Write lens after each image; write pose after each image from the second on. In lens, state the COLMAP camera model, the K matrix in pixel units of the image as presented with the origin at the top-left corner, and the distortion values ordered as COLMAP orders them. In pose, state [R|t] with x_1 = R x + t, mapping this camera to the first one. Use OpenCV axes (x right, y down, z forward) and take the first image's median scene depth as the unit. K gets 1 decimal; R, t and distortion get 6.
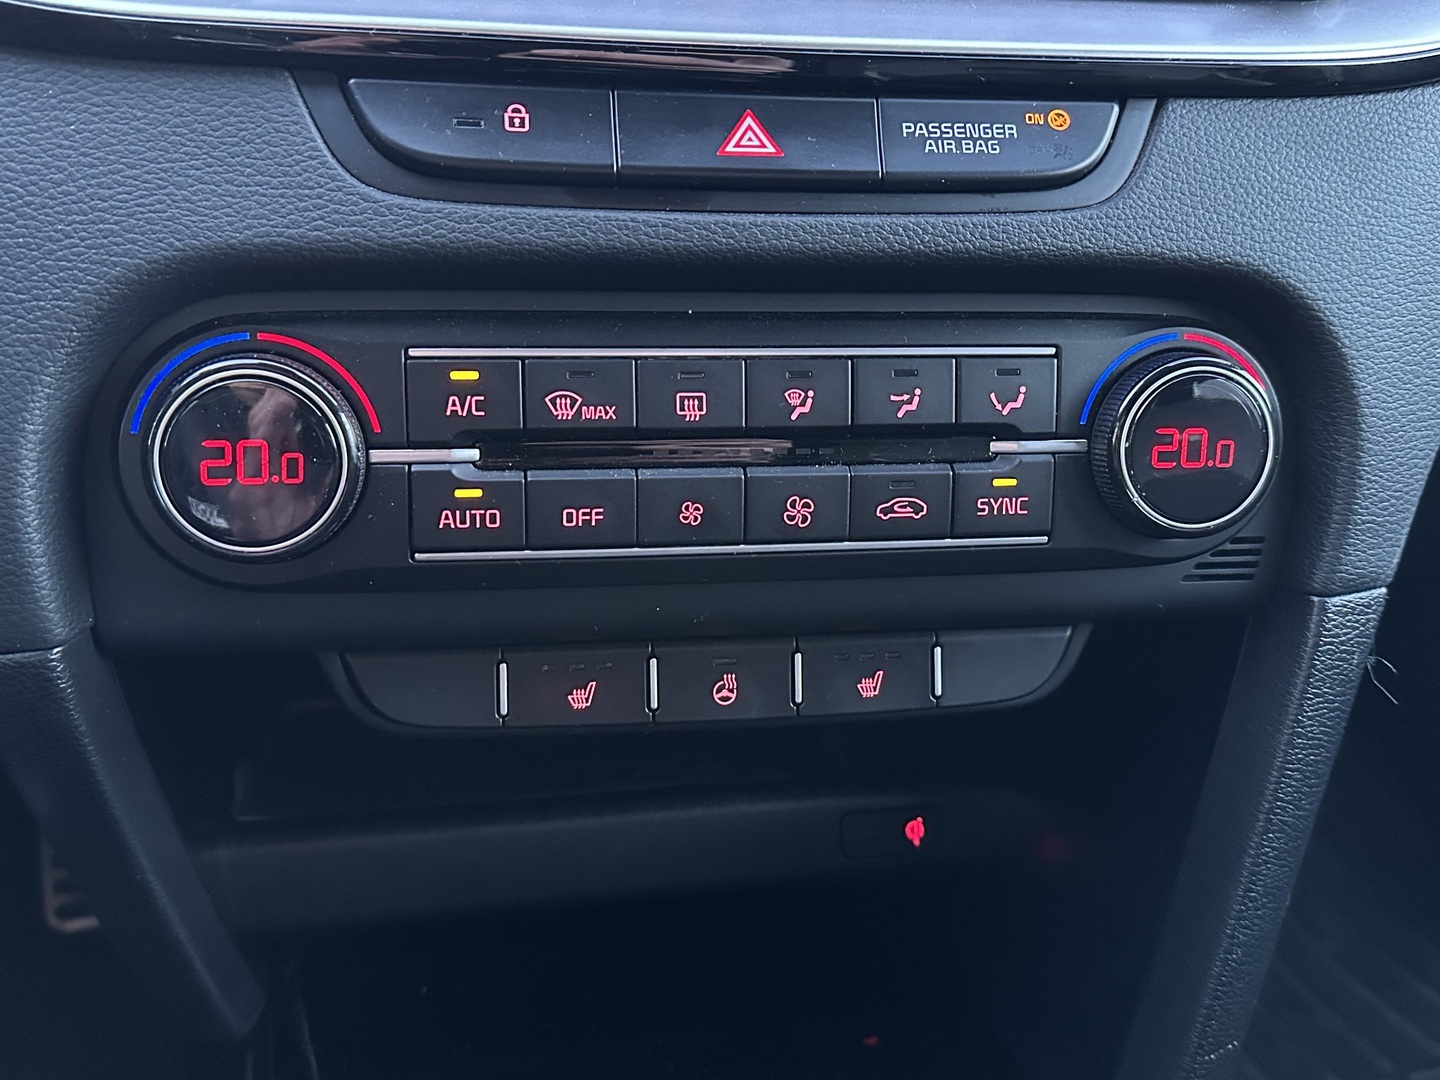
lens RADIAL K [[1436.1, 0, 720.0], [0, 1436.1, 540.0], [0, 0, 1]] dist [0.087489, -0.010731]
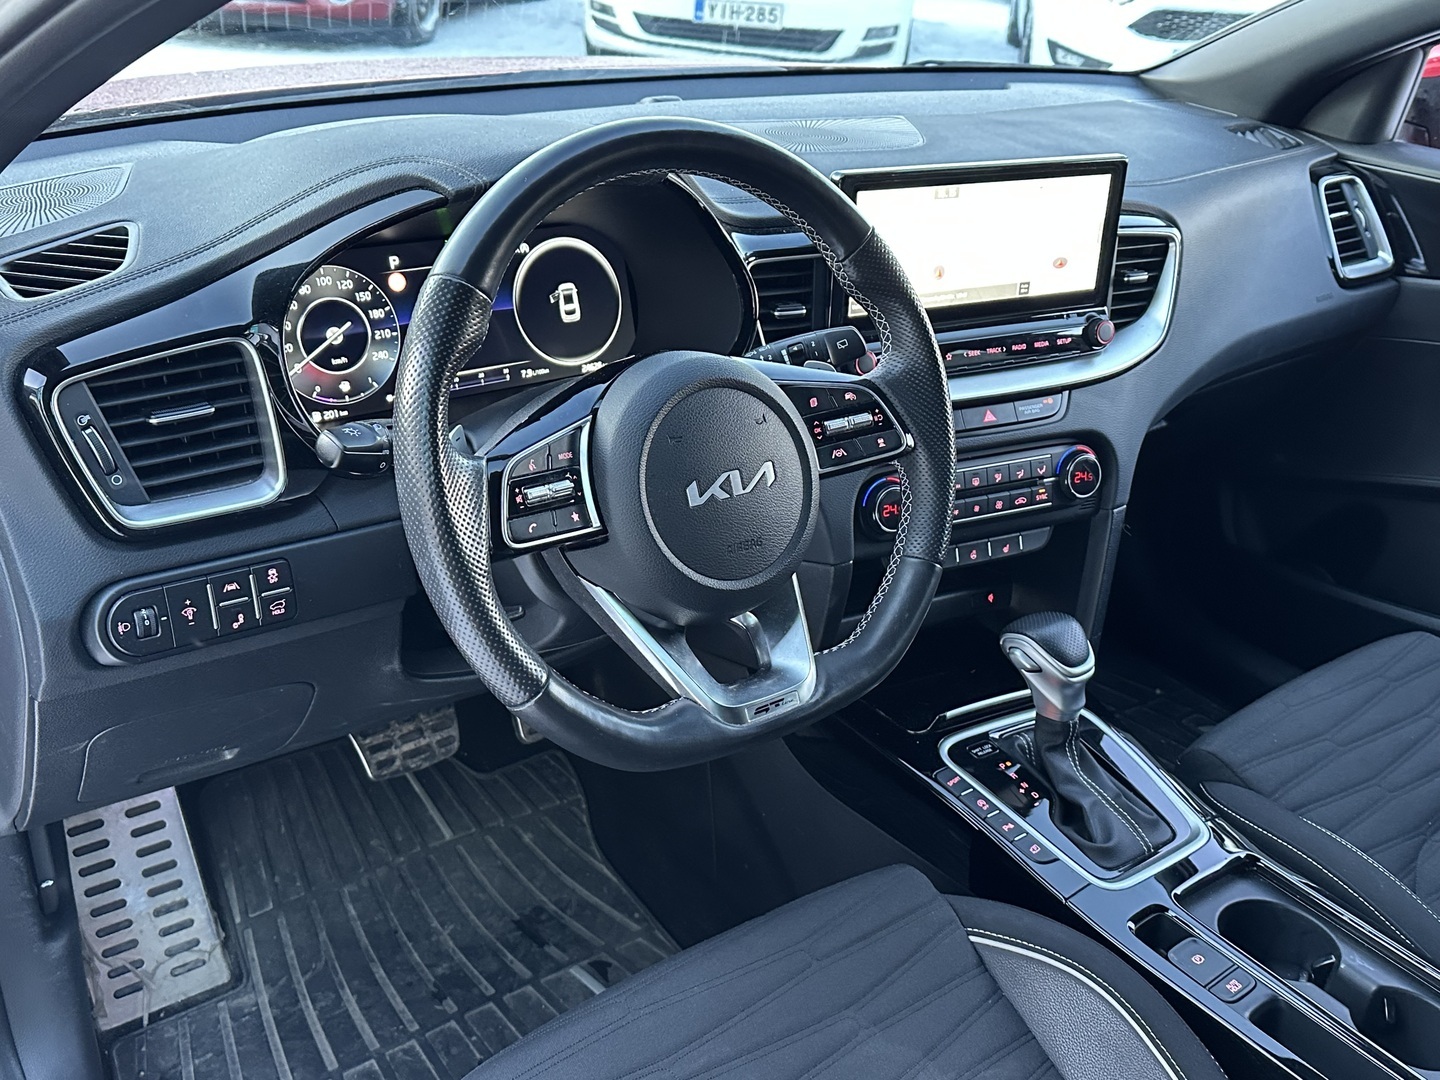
lens RADIAL K [[1415.0, 0, 720.0], [0, 1415.0, 540.0], [0, 0, 1]] dist [0.106017, -0.015157]
pose [[0.948813, -0.127708, 0.288868, -1.773209], [0.118107, 0.991716, 0.050501, -0.207344], [-0.292925, -0.013799, 0.956036, -2.445126]]
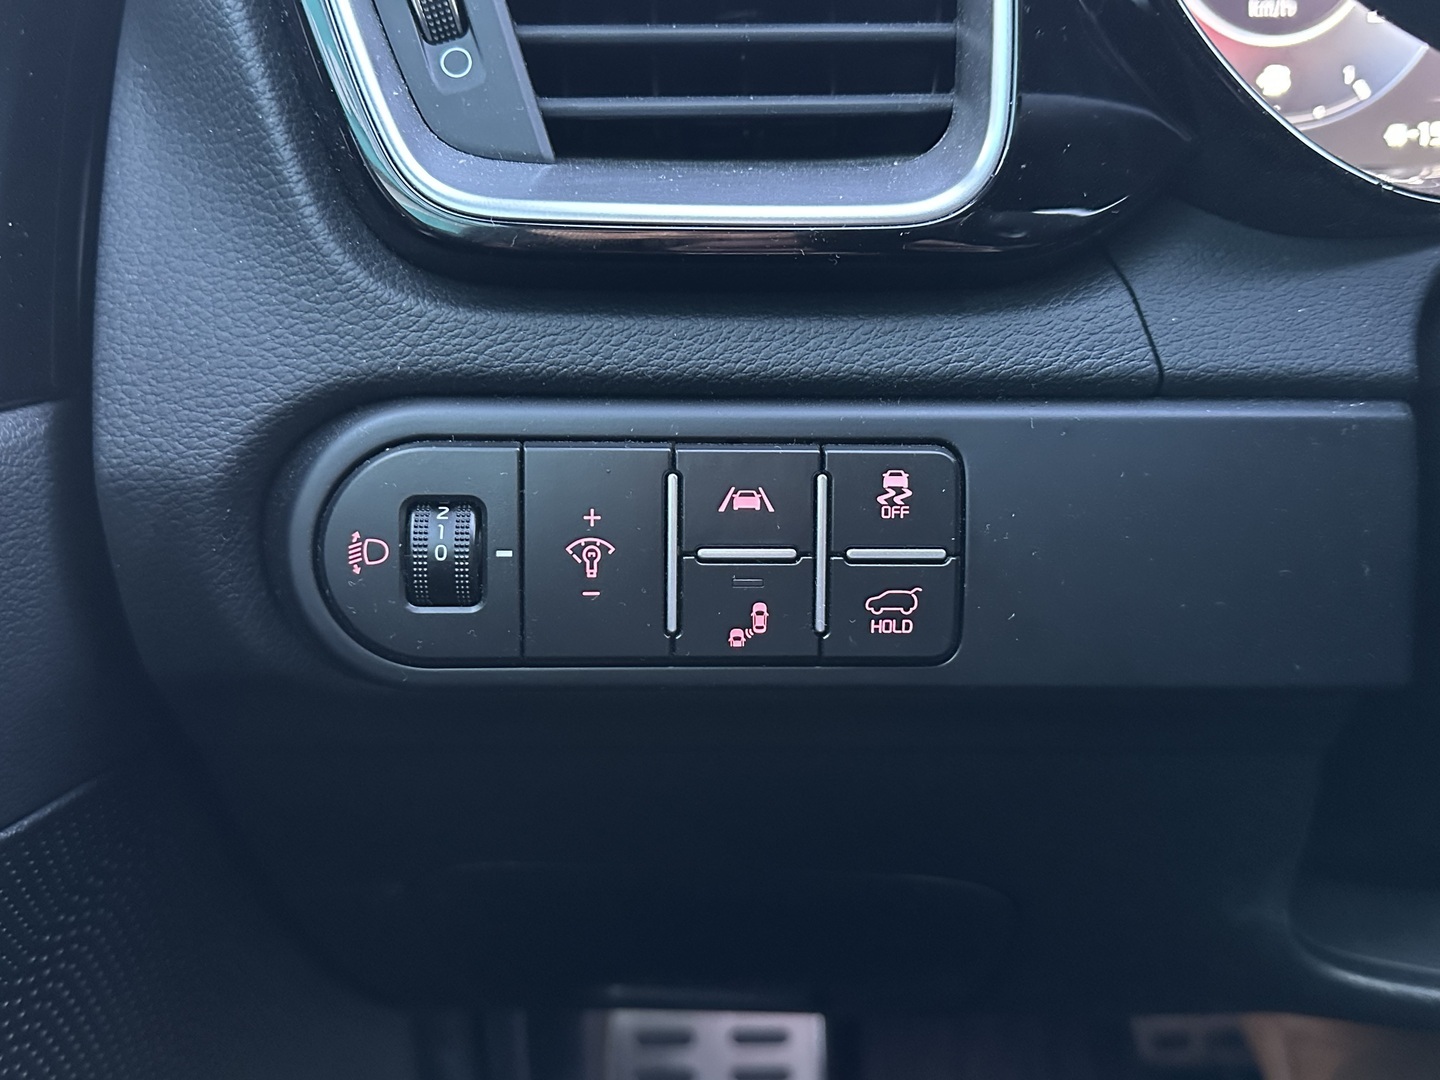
lens RADIAL K [[1436.1, 0, 720.0], [0, 1436.1, 540.0], [0, 0, 1]] dist [0.087489, -0.010731]
pose [[0.960508, 0.048925, -0.273916, -1.680149], [-0.076962, 0.992728, -0.092559, 0.003126], [0.267396, 0.109985, 0.957289, -0.317407]]
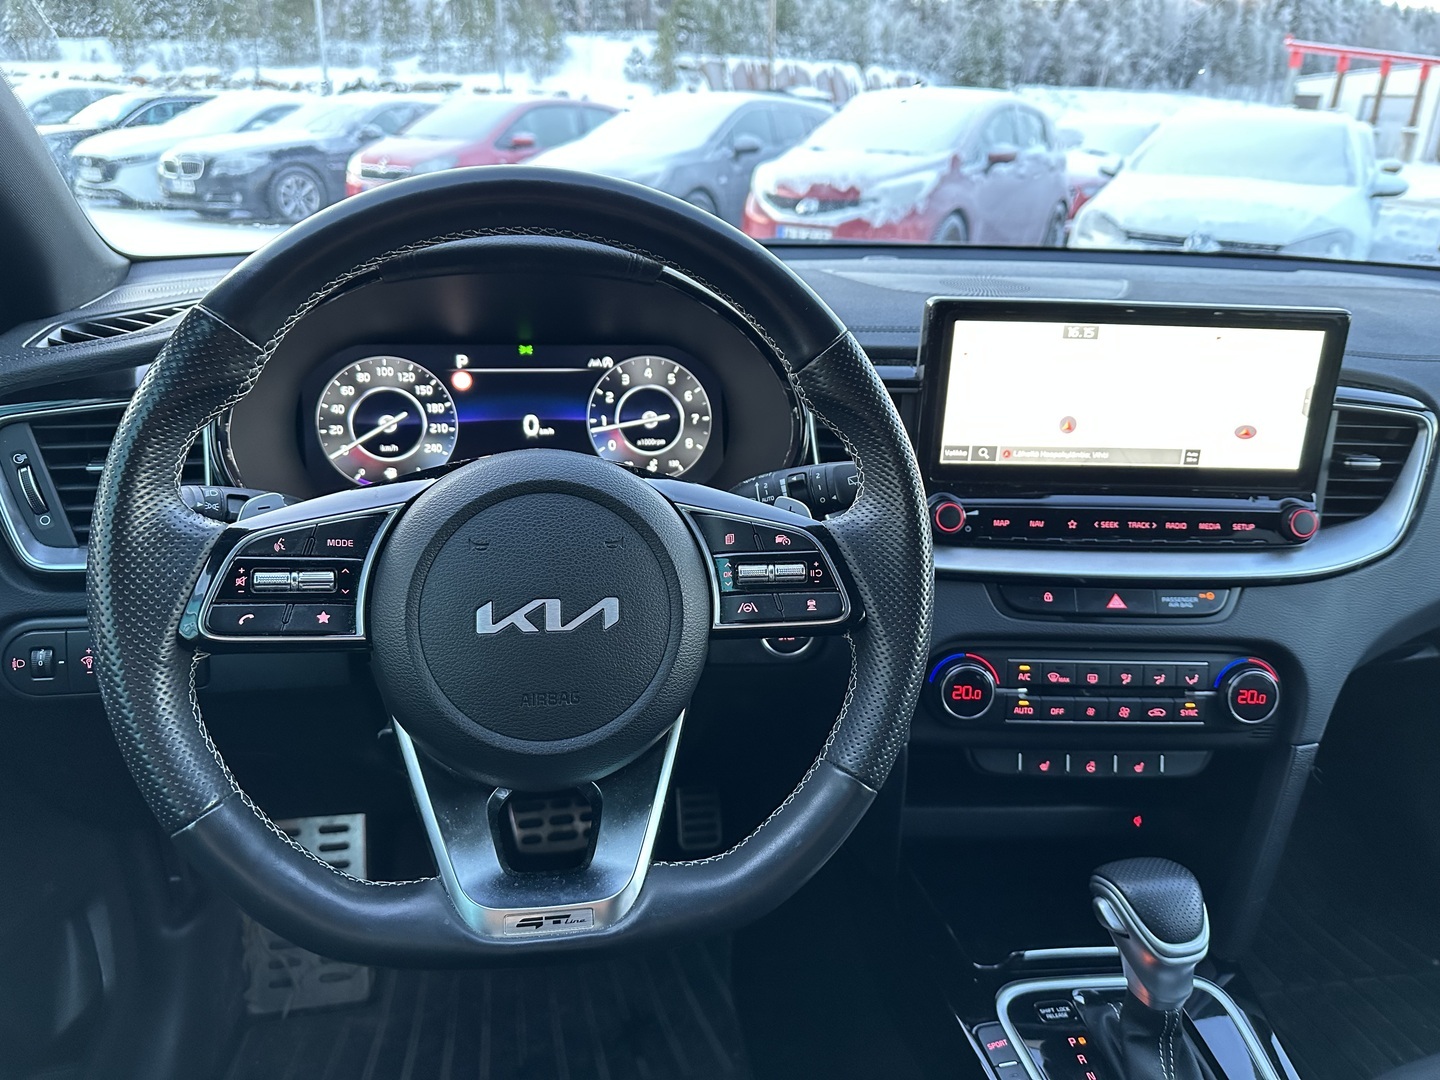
lens RADIAL K [[1025.4, 0, 720.0], [0, 1025.4, 540.0], [0, 0, 1]] dist [0.000151, -0.000528]
pose [[0.992271, 0.032926, -0.119638, -0.569045], [-0.042907, 0.995722, -0.081835, -0.173646], [0.116432, 0.086336, 0.989439, -1.372584]]
